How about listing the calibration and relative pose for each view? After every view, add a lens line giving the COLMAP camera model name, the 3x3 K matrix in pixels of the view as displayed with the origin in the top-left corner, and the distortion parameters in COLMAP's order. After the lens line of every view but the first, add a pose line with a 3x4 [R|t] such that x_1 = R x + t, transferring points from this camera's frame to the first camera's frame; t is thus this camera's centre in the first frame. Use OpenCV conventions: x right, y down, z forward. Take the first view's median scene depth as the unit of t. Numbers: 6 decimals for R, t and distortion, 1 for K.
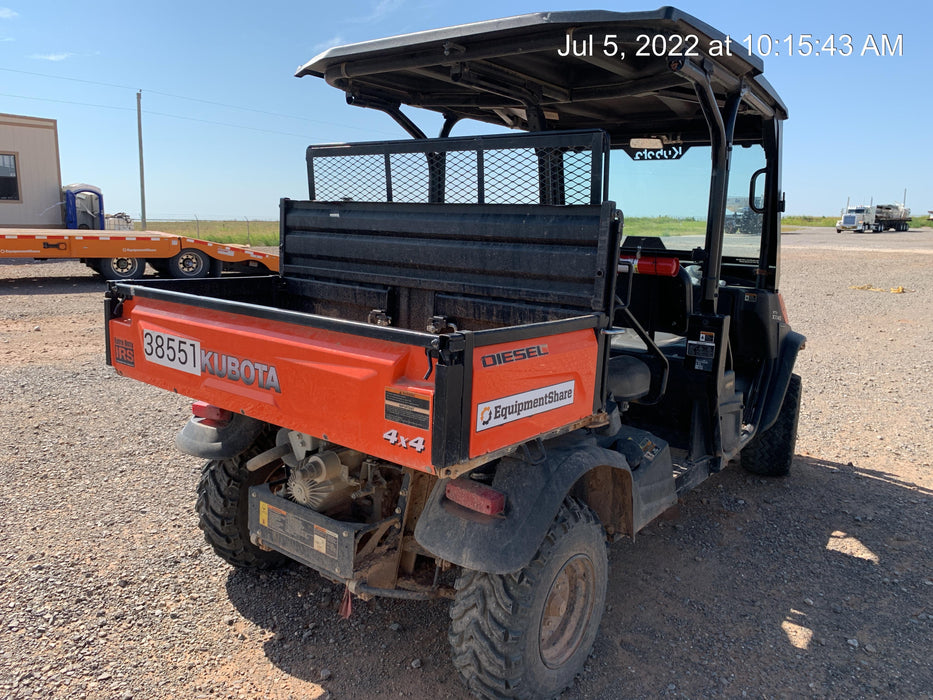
lens RADIAL K [[709.9, 0, 454.9], [0, 709.9, 347.1], [0, 0, 1]] dist [0.005640, 0.000451]
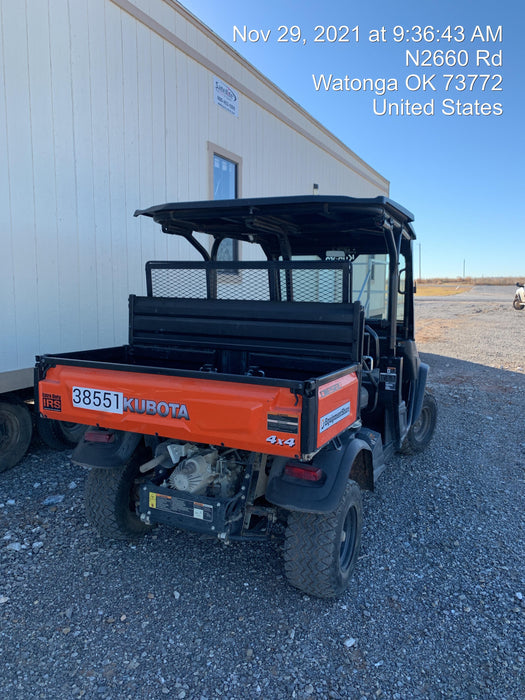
lens RADIAL K [[521.0, 0, 261.1], [0, 521.0, 344.2], [0, 0, 1]] dist [0.079514, -0.000271]
pose [[0.975252, -0.040812, 0.217297, -0.297665], [0.054661, 0.996813, -0.058105, -0.029447], [-0.214233, 0.068544, 0.974375, -0.220974]]
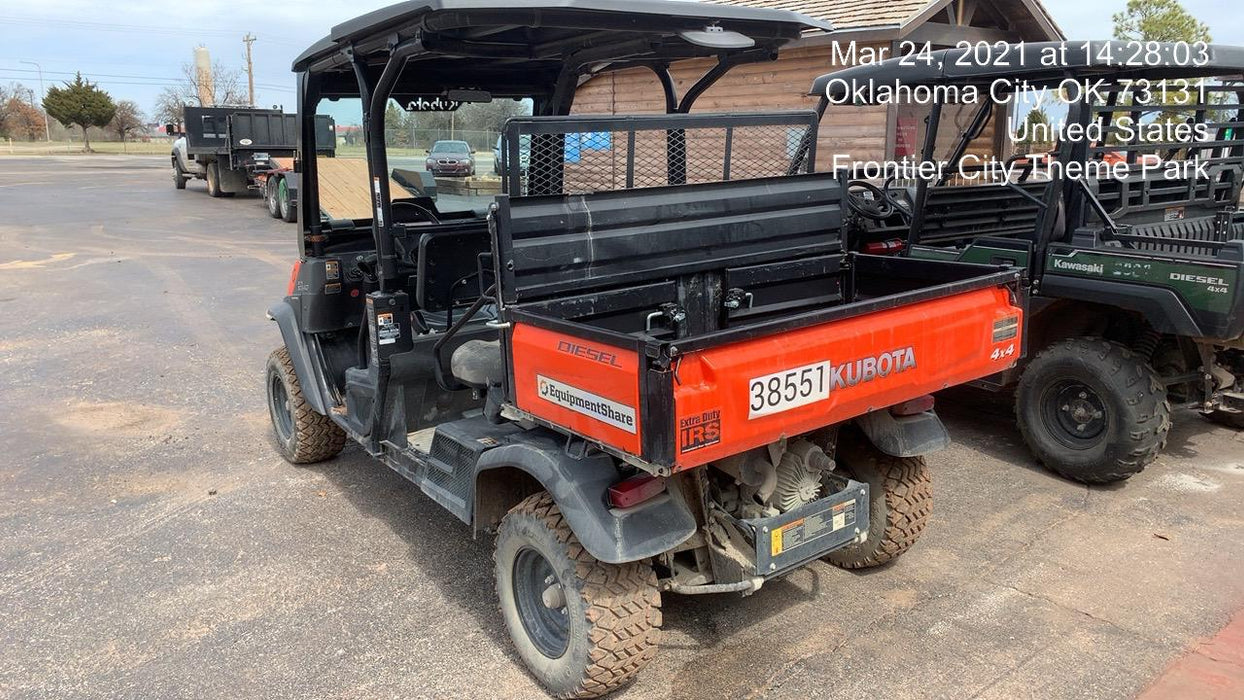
lens RADIAL K [[917.9, 0, 615.5], [0, 917.9, 349.6], [0, 0, 1]] dist [0.038854, 0.000434]
pose [[0.255700, -0.259935, 0.931156, -1.462784], [0.212165, 0.954783, 0.208269, -0.310094], [-0.943188, 0.144304, 0.299287, 0.877757]]
